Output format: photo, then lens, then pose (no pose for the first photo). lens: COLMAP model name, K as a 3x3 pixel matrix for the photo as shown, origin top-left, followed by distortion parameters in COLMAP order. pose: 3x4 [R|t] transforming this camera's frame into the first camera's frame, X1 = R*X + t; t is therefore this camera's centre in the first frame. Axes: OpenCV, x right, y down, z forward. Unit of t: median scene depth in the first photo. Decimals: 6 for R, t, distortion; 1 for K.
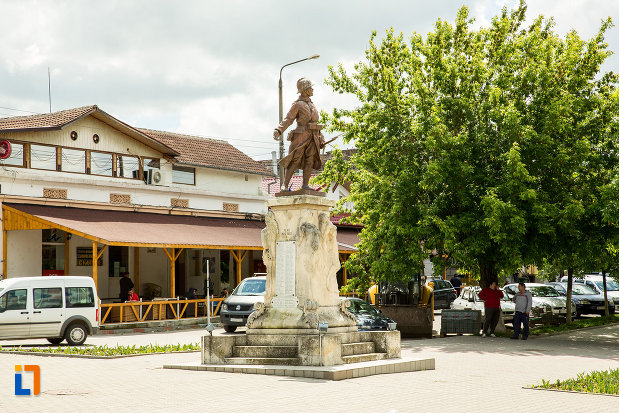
lens RADIAL K [[1208.1, 0, 309.3], [0, 1208.1, 206.7], [0, 0, 1]] dist [0.107445, 0.000000]
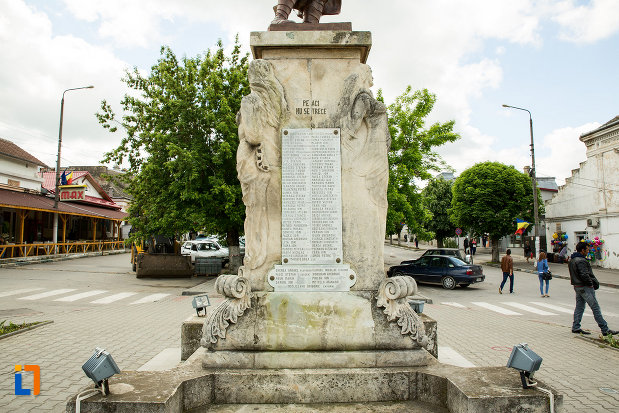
lens RADIAL K [[411.0, 0, 309.9], [0, 411.0, 206.3], [0, 0, 1]] dist [-0.059717, 0.006250]
pose [[0.822222, 0.058965, 0.566105, -0.097702], [-0.051719, 0.998245, -0.028859, 0.059542], [-0.566812, -0.005550, 0.823828, 0.886256]]
